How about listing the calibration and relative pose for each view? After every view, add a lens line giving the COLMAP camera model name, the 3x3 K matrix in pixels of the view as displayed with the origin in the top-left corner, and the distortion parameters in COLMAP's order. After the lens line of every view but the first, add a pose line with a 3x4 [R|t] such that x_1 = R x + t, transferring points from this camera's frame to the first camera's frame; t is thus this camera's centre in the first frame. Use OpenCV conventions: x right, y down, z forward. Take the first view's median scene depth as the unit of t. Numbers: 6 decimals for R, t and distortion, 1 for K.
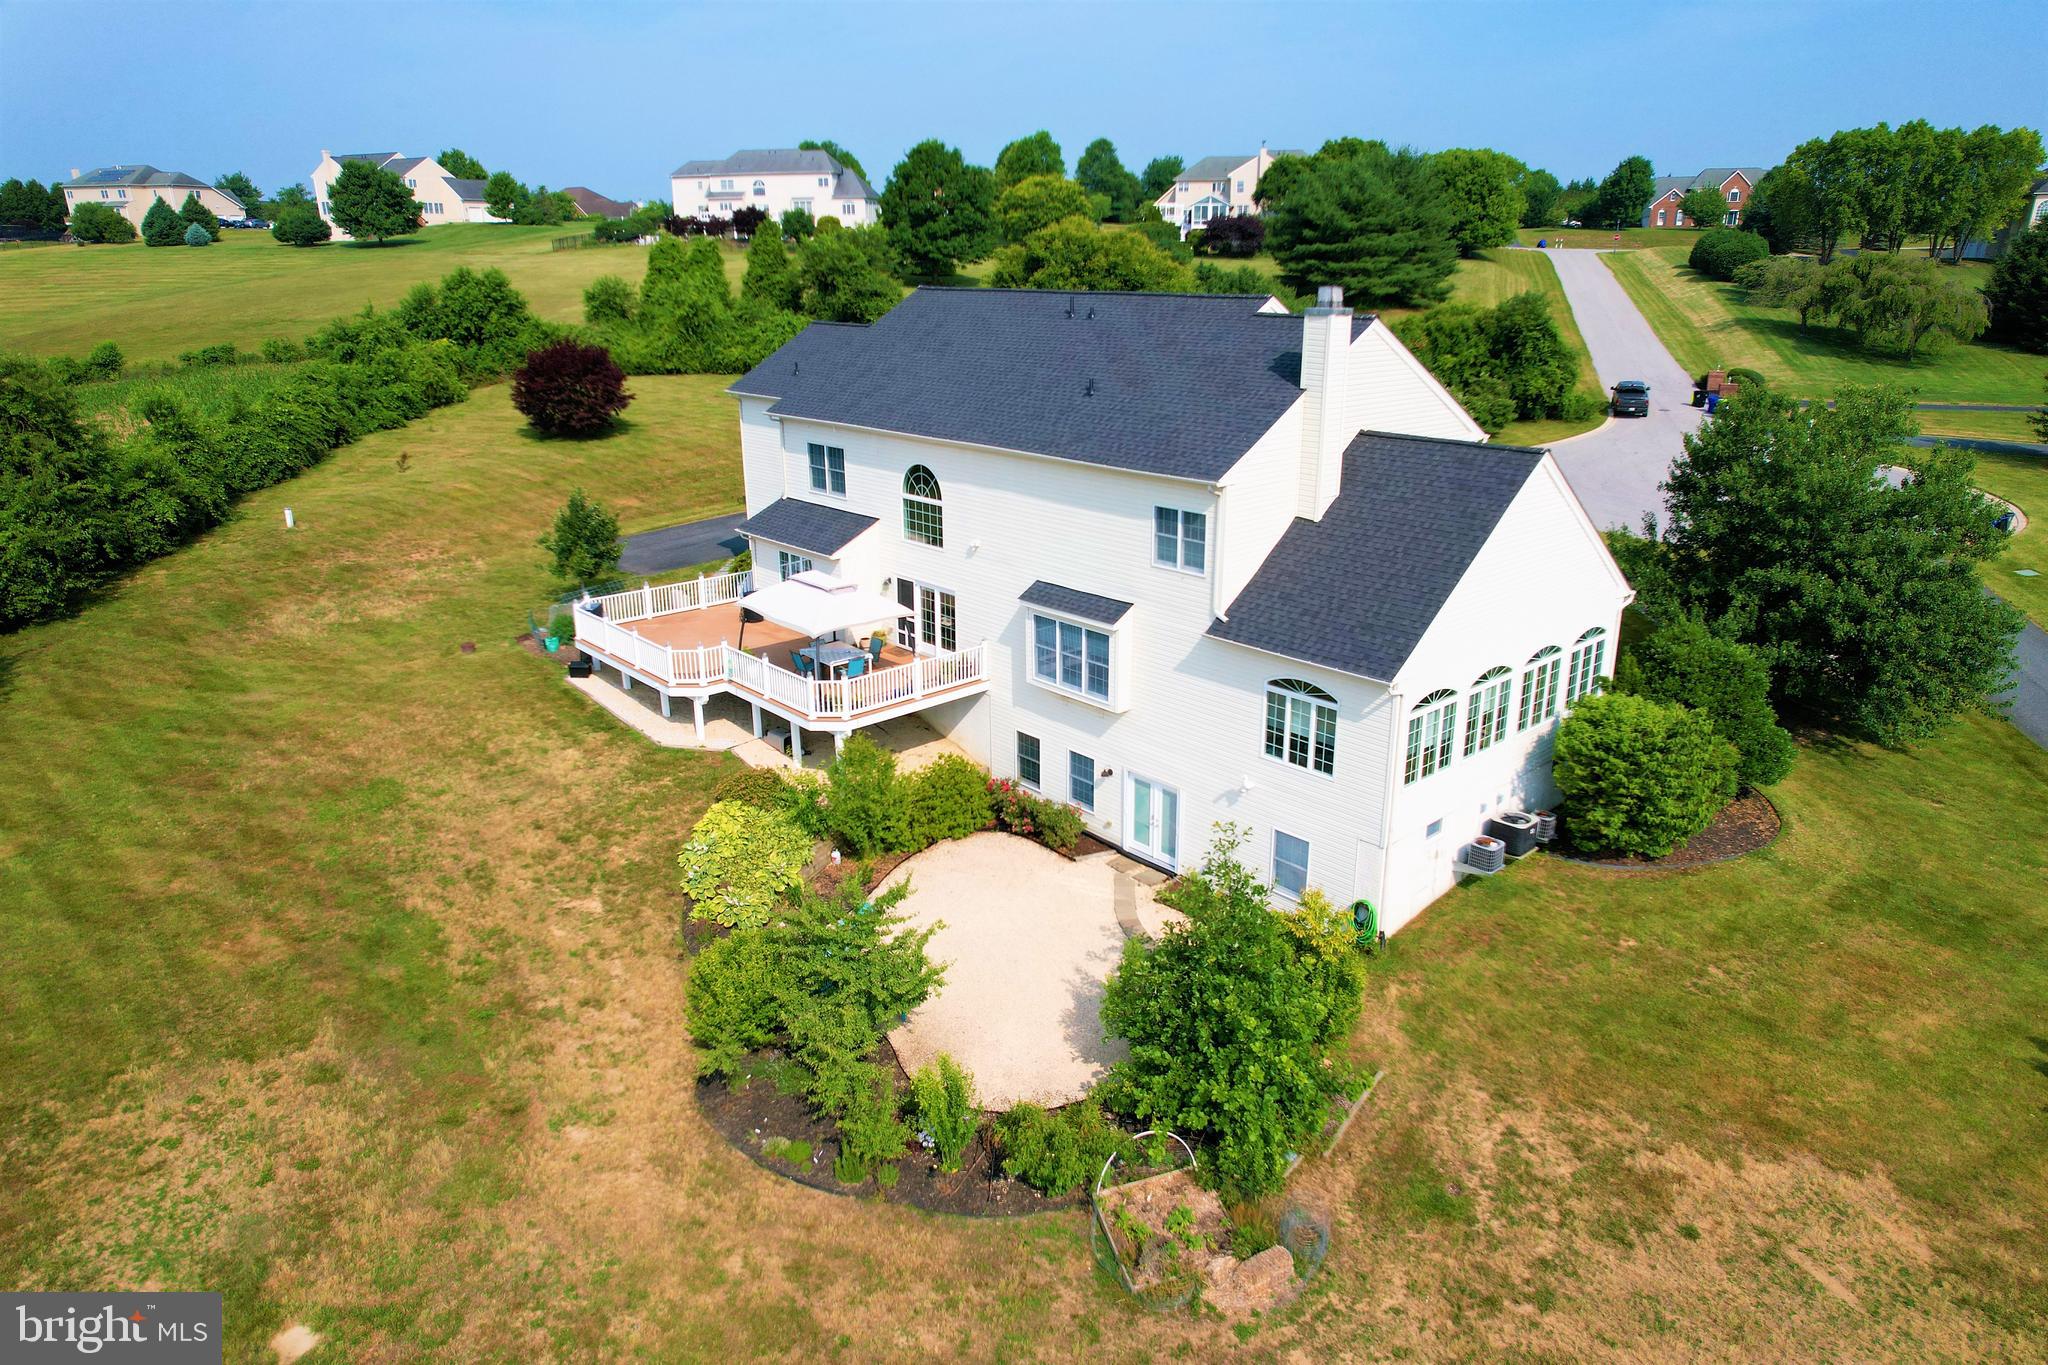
lens RADIAL K [[1305.8, 0, 1041.7], [0, 1305.8, 687.0], [0, 0, 1]] dist [-0.080148, 0.072619]
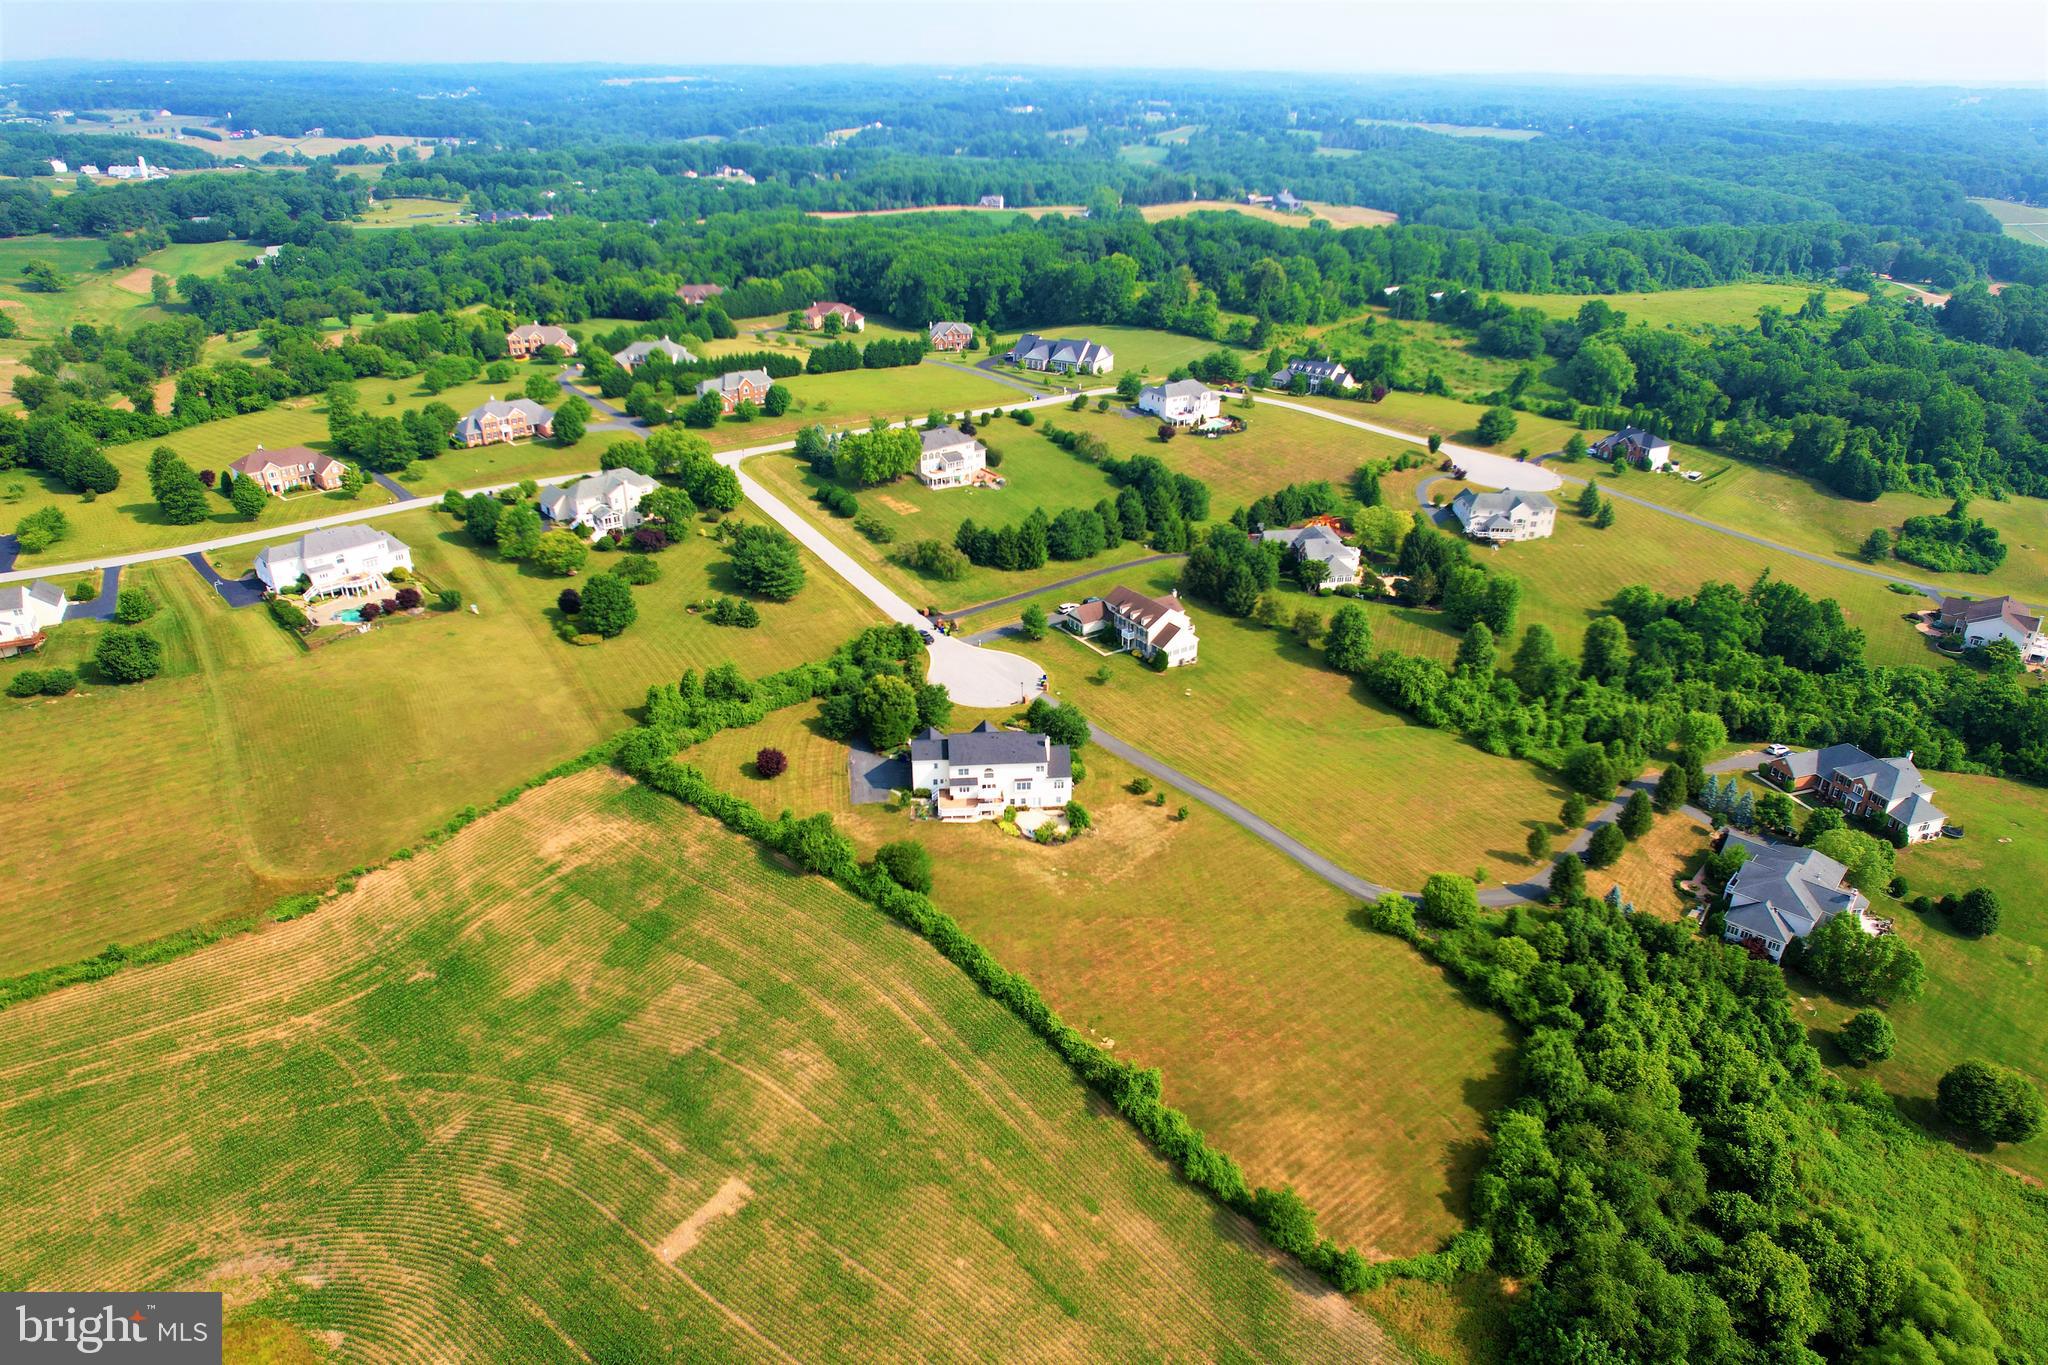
lens RADIAL K [[1305.8, 0, 1041.7], [0, 1305.8, 687.0], [0, 0, 1]] dist [-0.080148, 0.072619]
pose [[0.603395, -0.342439, 0.720174, -4.697012], [0.242359, 0.939134, 0.243494, -2.165961], [-0.759722, 0.027617, 0.649662, -3.646069]]
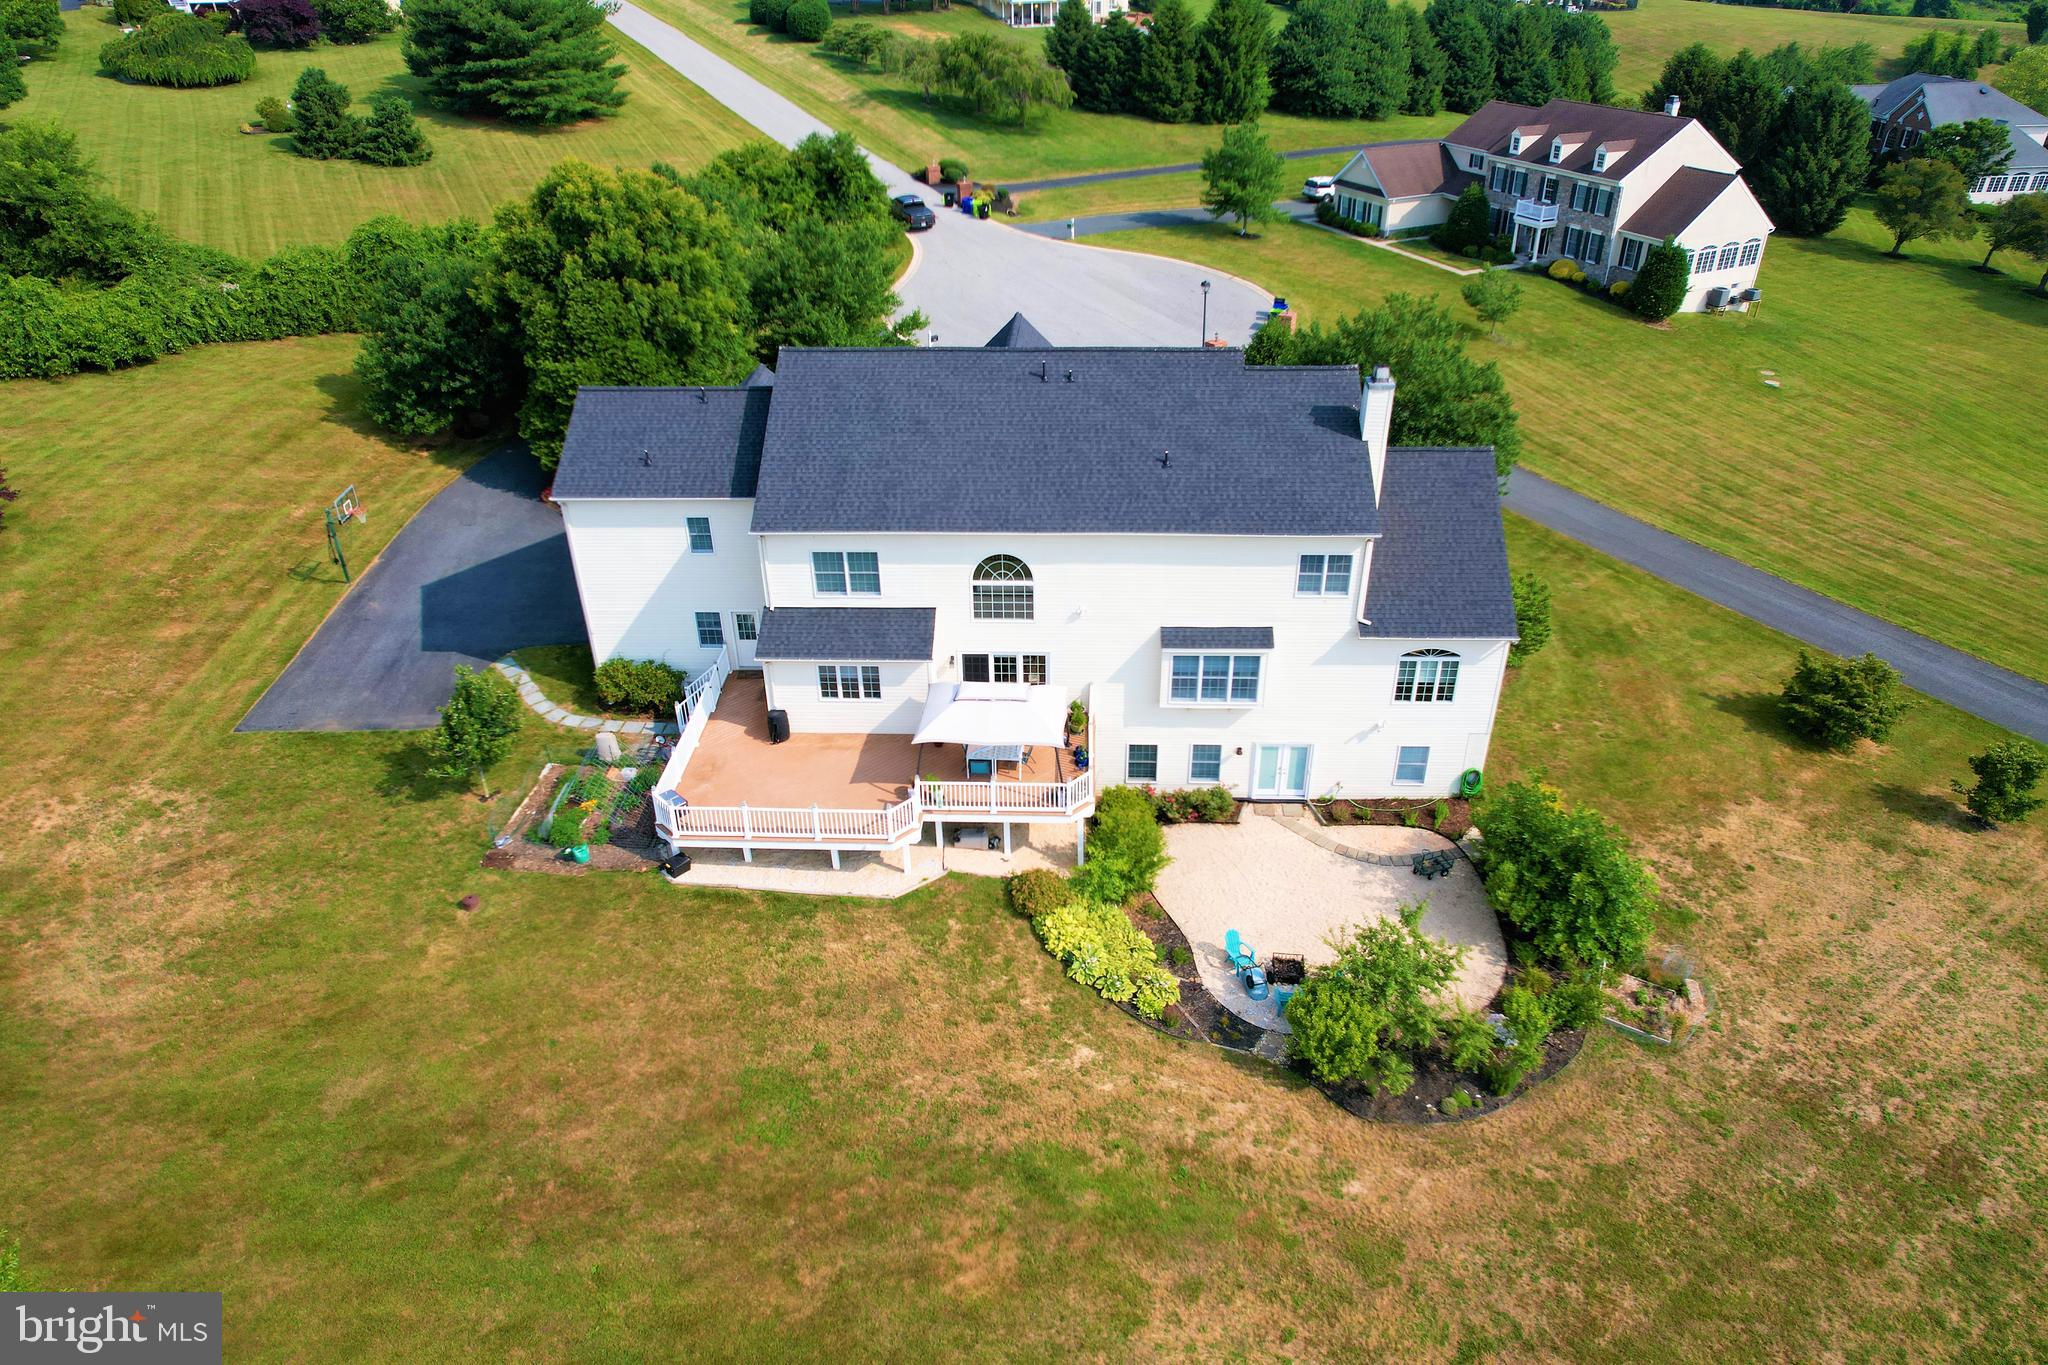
lens RADIAL K [[1305.8, 0, 1041.7], [0, 1305.8, 687.0], [0, 0, 1]] dist [-0.080148, 0.072619]
pose [[0.694855, -0.374849, 0.613731, -0.779892], [0.233077, 0.924730, 0.300913, -0.389365], [-0.680332, -0.066044, 0.729922, 0.186110]]
